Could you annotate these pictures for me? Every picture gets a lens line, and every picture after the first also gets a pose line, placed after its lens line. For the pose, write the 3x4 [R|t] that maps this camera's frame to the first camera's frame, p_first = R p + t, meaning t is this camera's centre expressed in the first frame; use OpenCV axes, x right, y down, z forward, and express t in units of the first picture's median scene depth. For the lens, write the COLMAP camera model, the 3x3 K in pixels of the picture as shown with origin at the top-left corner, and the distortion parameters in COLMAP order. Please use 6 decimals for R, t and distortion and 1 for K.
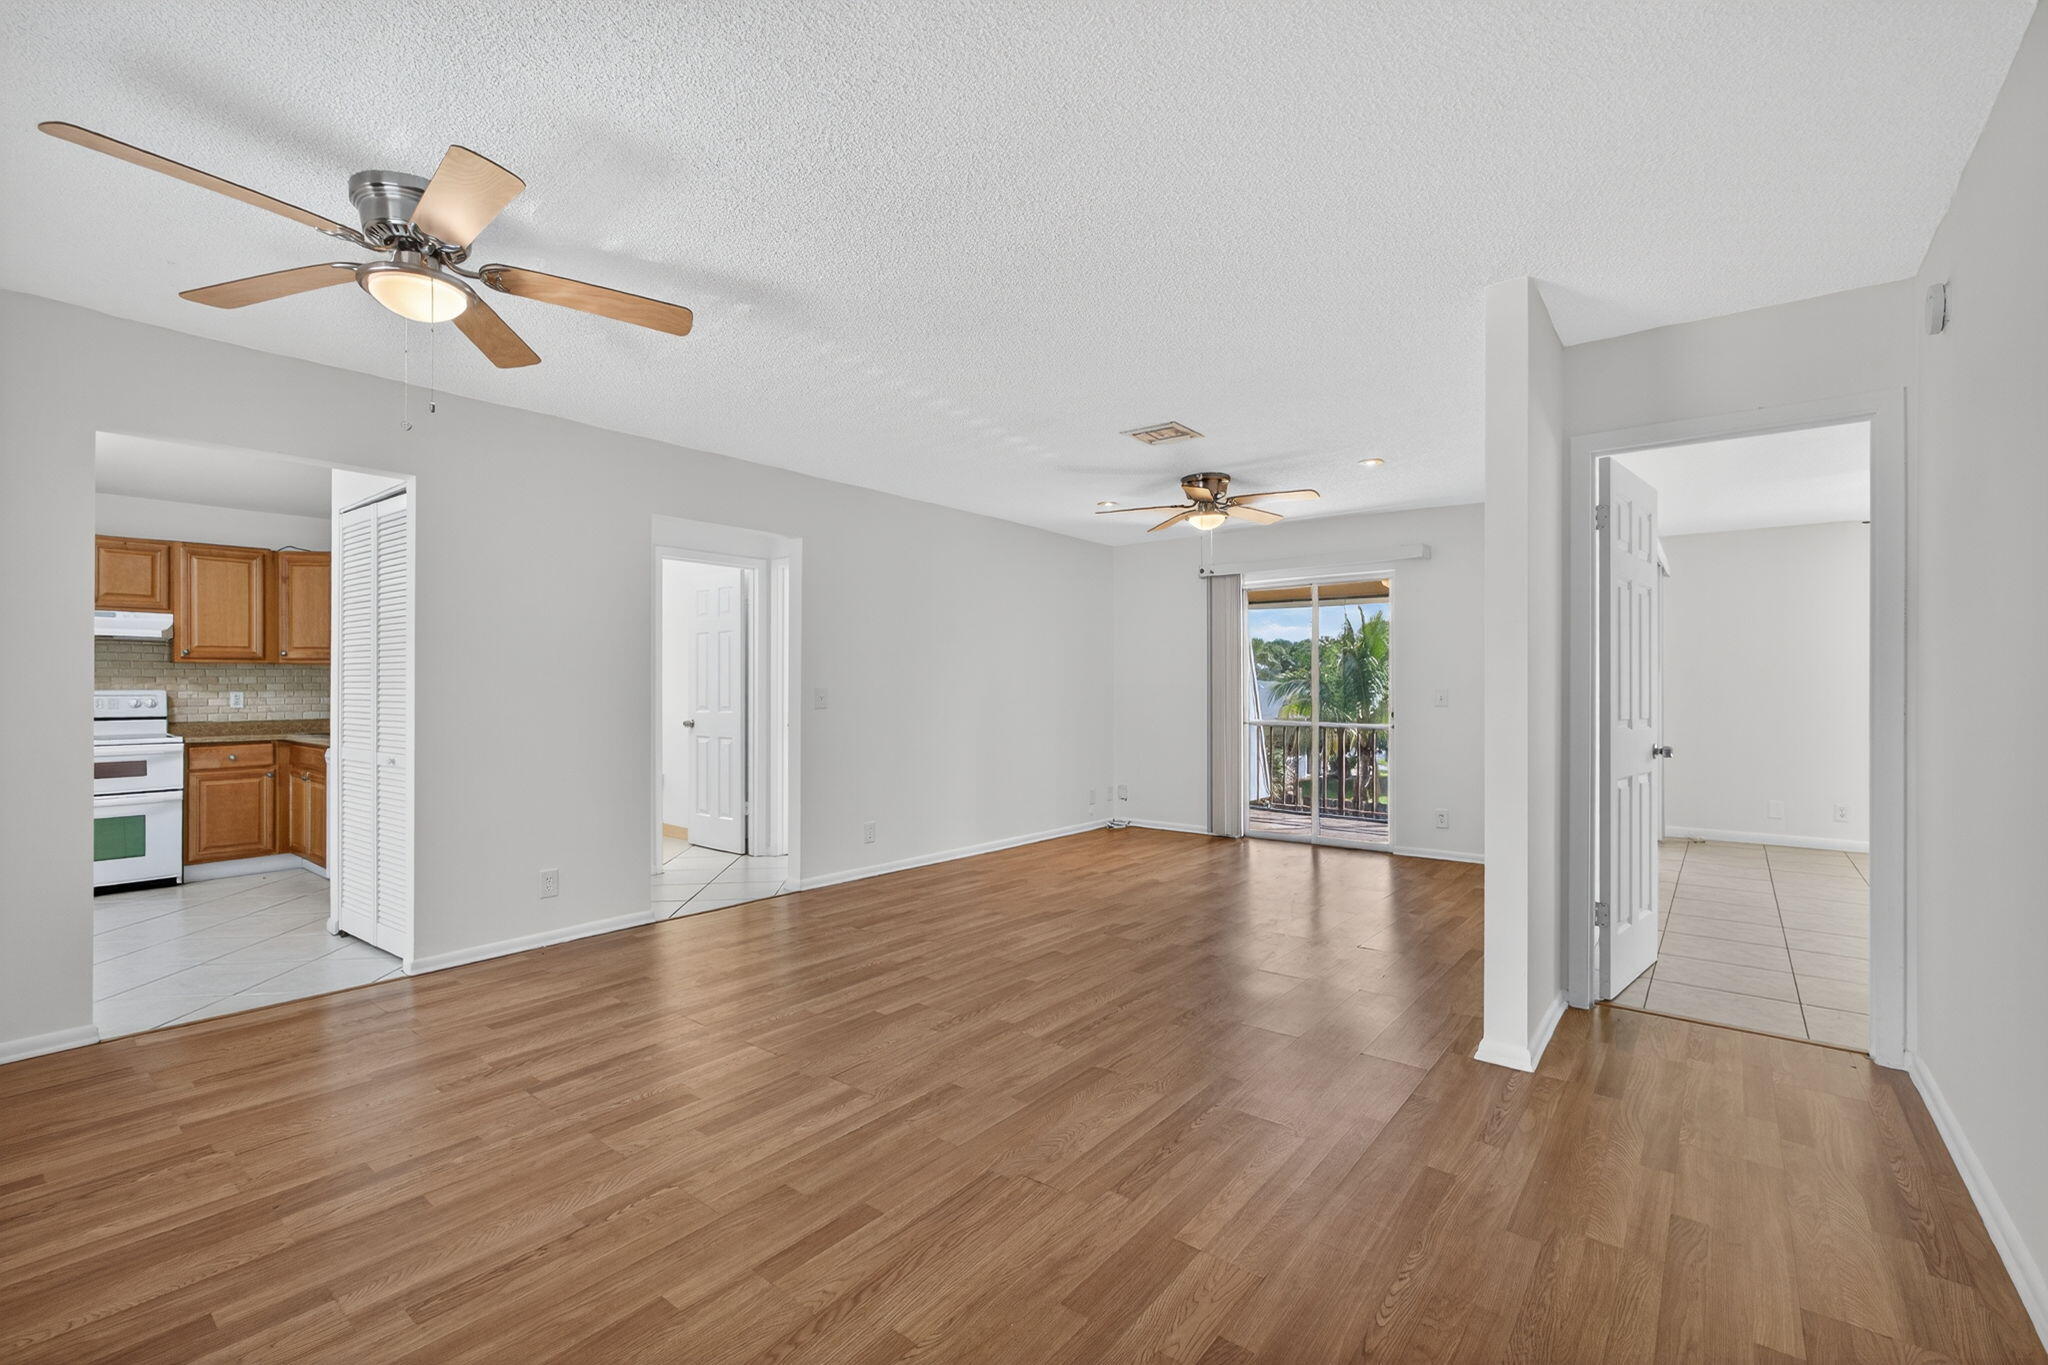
lens RADIAL K [[876.4, 0, 1041.5], [0, 876.4, 688.8], [0, 0, 1]] dist [-0.014498, 0.005558]
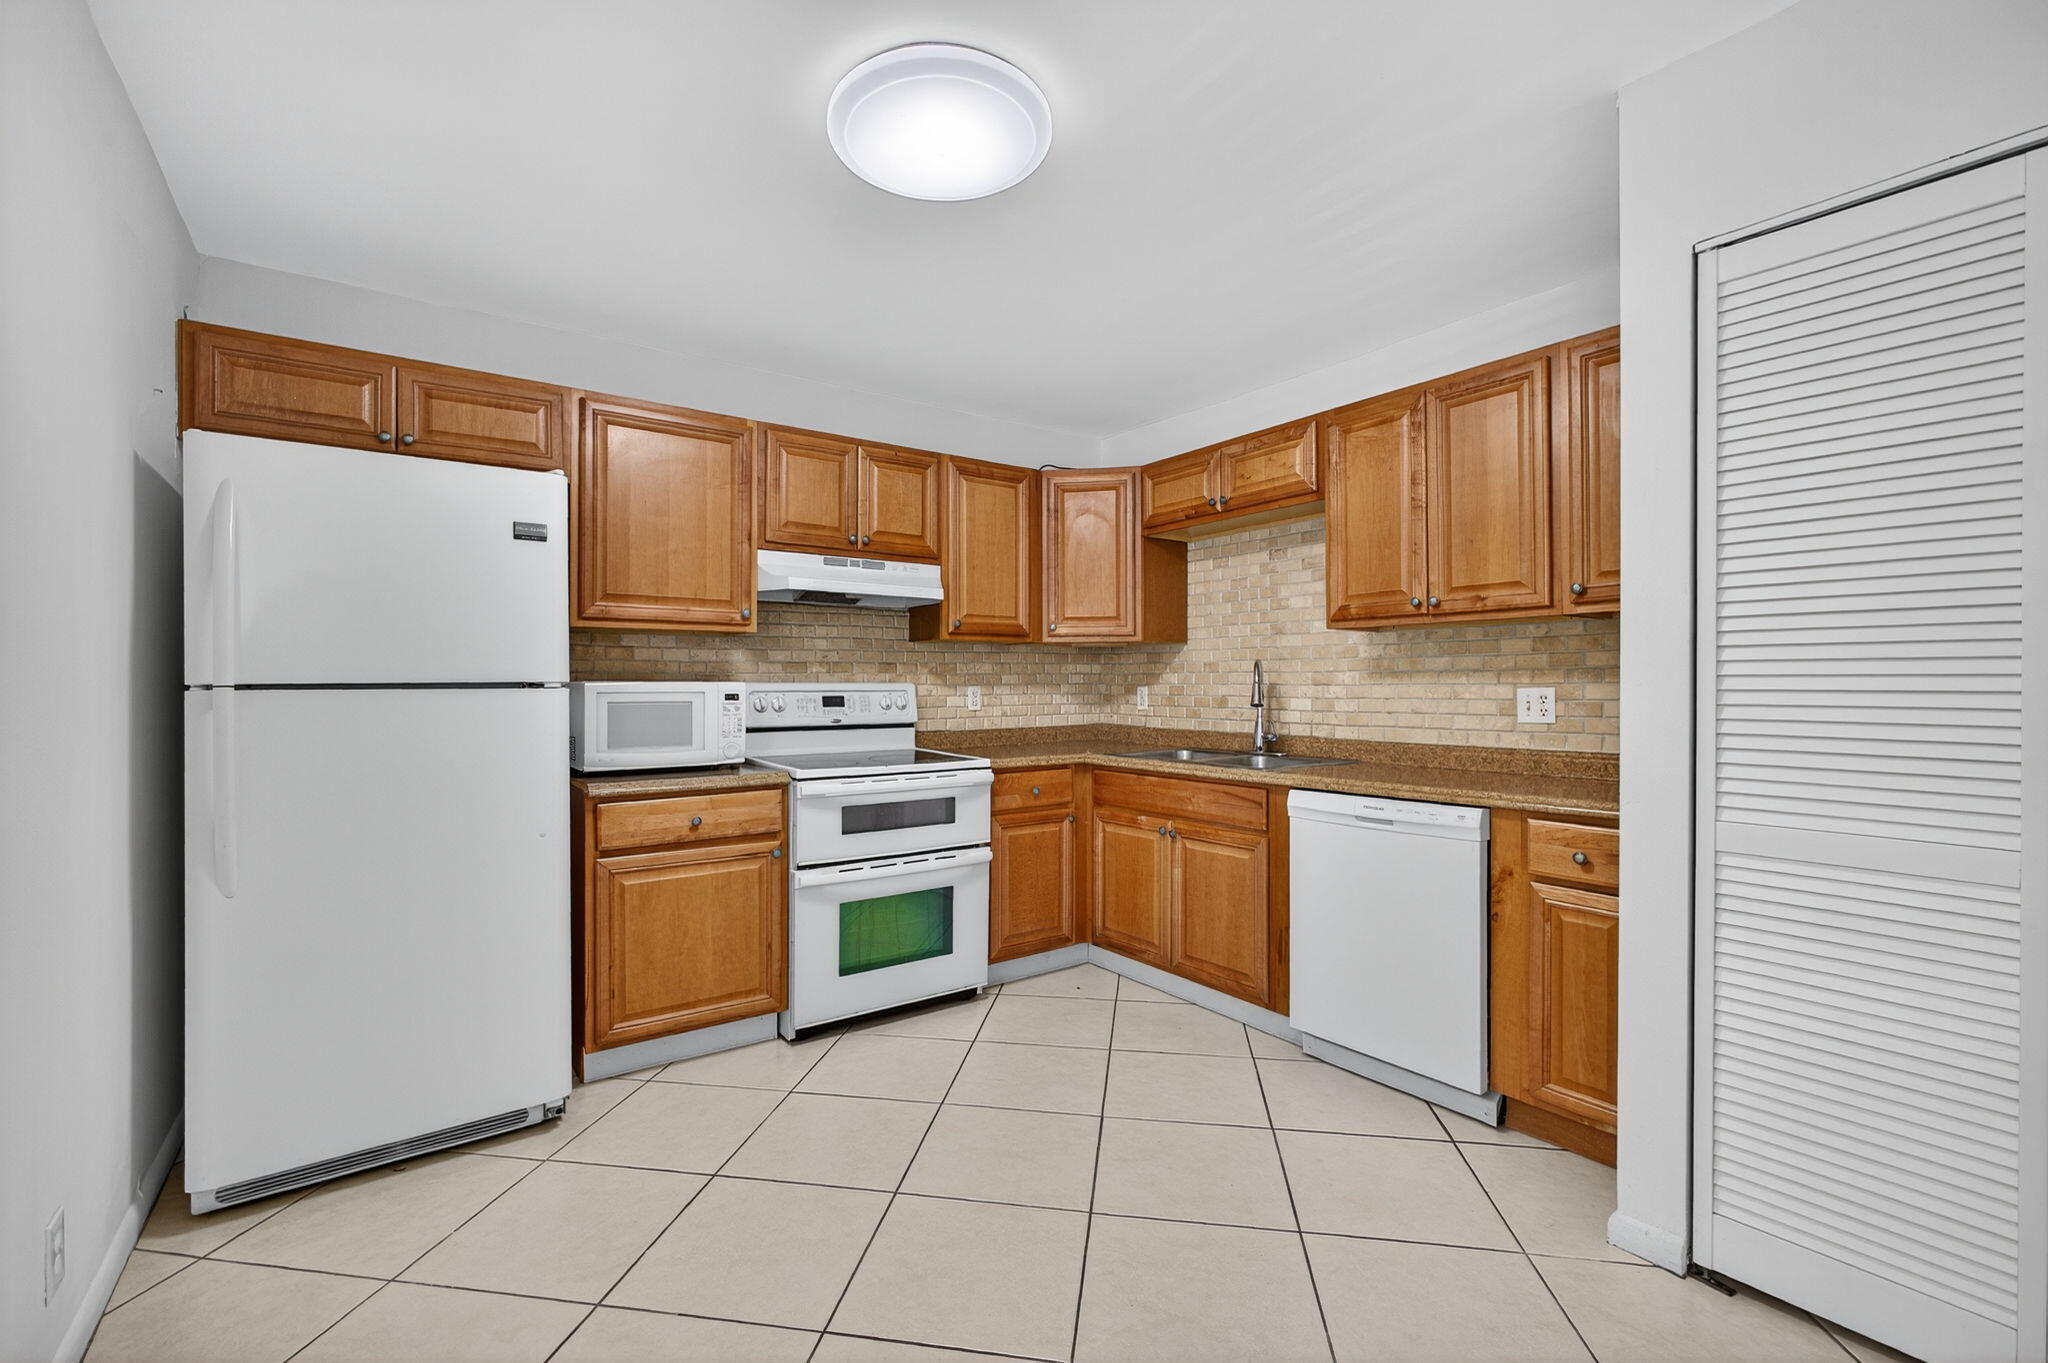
lens RADIAL K [[876.4, 0, 1016.2], [0, 876.4, 687.6], [0, 0, 1]] dist [-0.014498, 0.005558]
pose [[0.957275, -0.000692, -0.289177, -1.320360], [0.000636, 1.000000, -0.000286, 0.008582], [0.289177, 0.000089, 0.957276, 0.685530]]
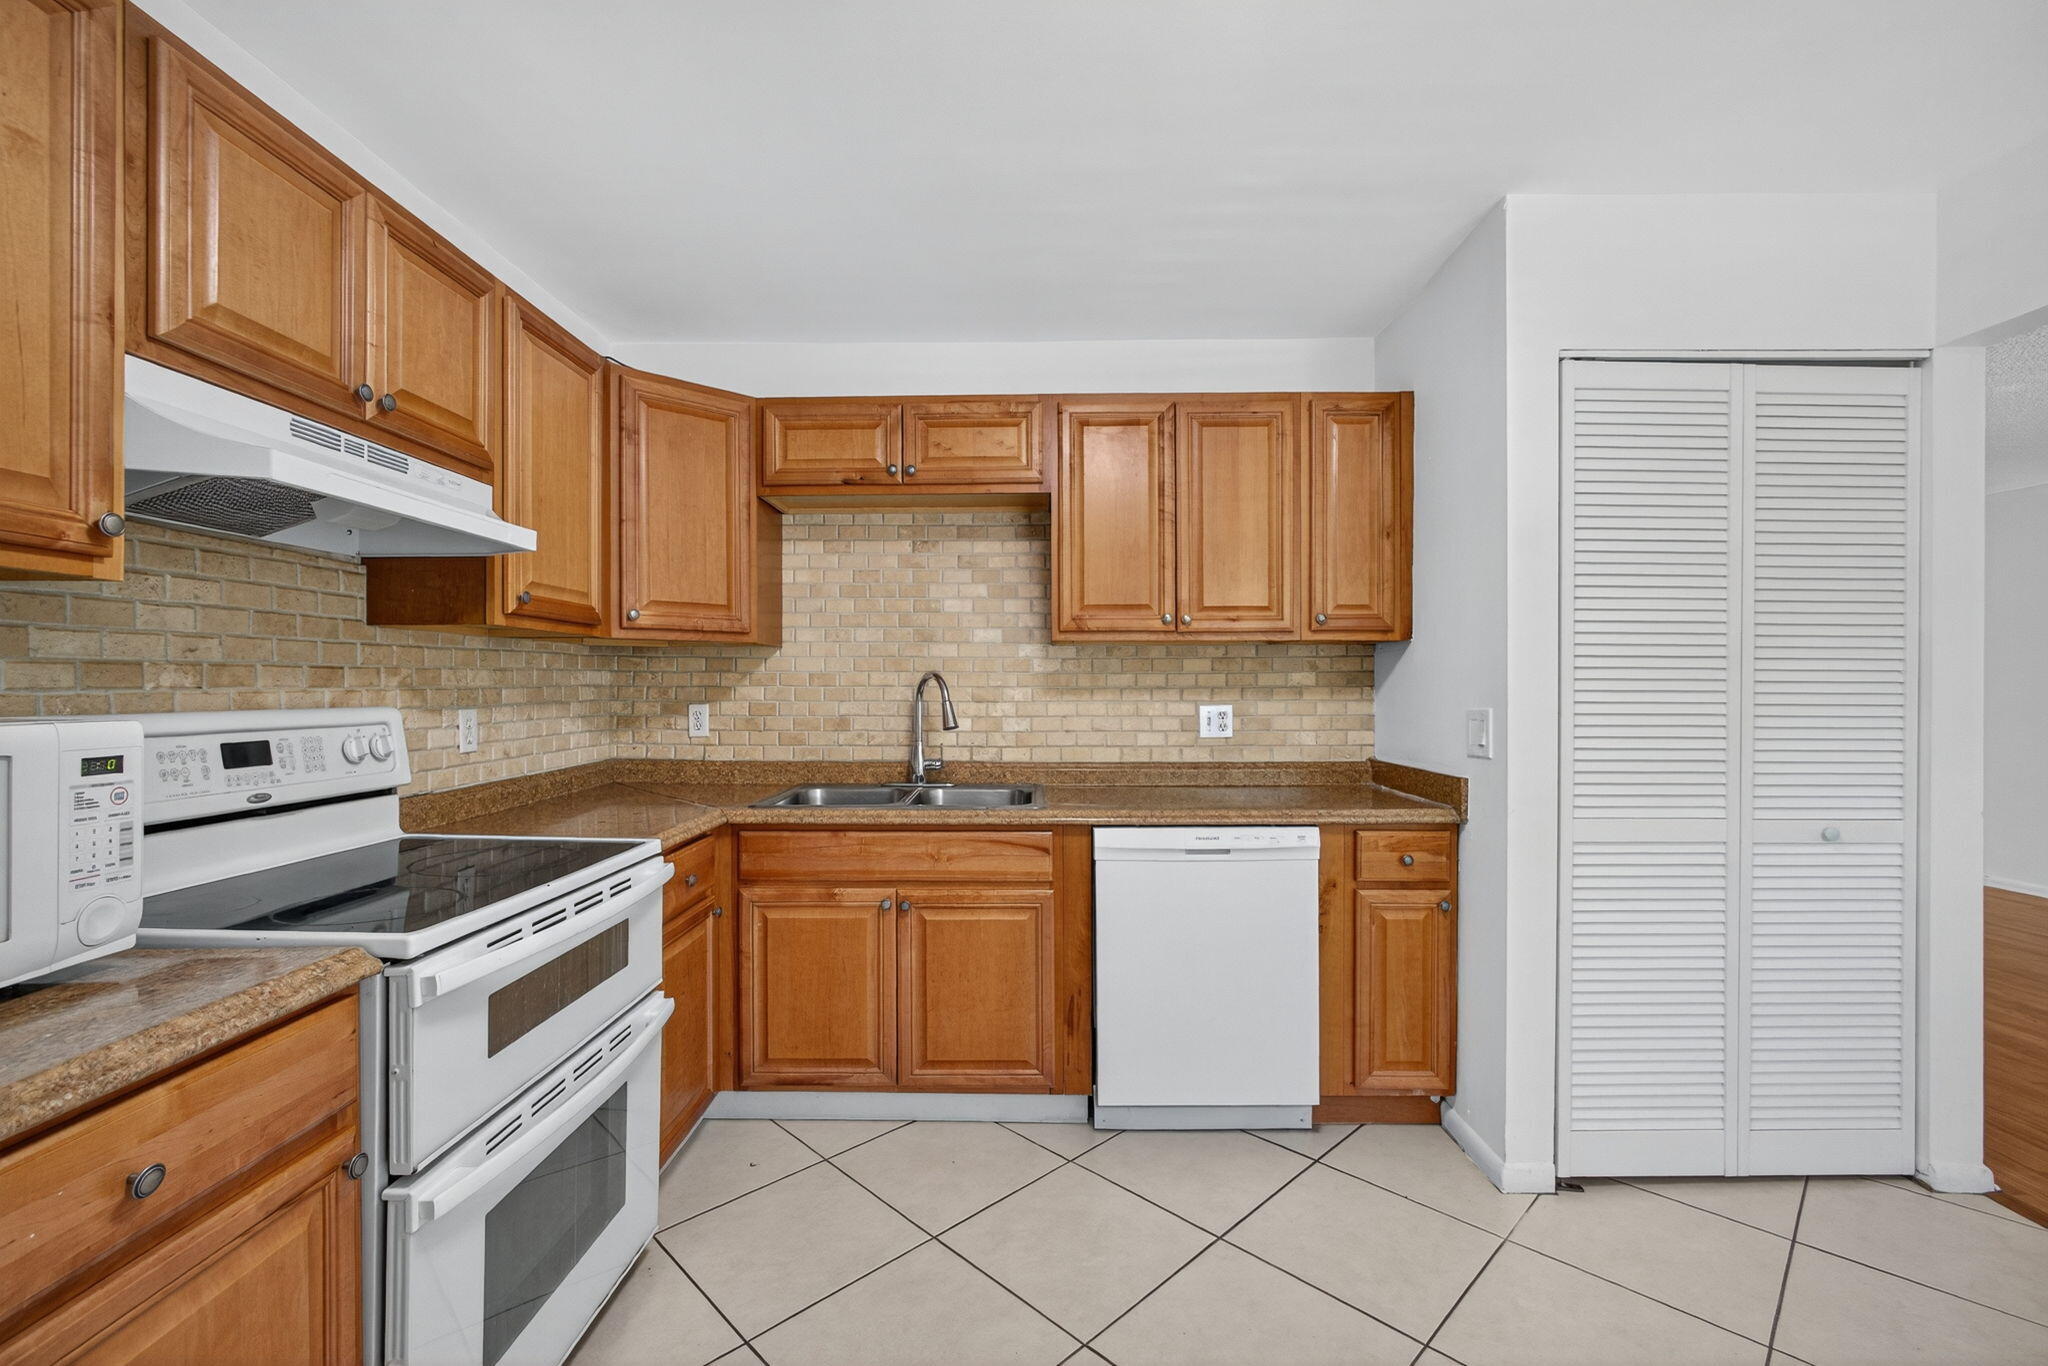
lens RADIAL K [[876.4, 0, 1028.4], [0, 876.4, 689.2], [0, 0, 1]] dist [-0.014498, 0.005558]
pose [[0.801583, -0.002180, 0.597879, -1.805772], [0.002877, 0.999996, -0.000211, -0.008611], [-0.597876, 0.001889, 0.801586, 1.040216]]
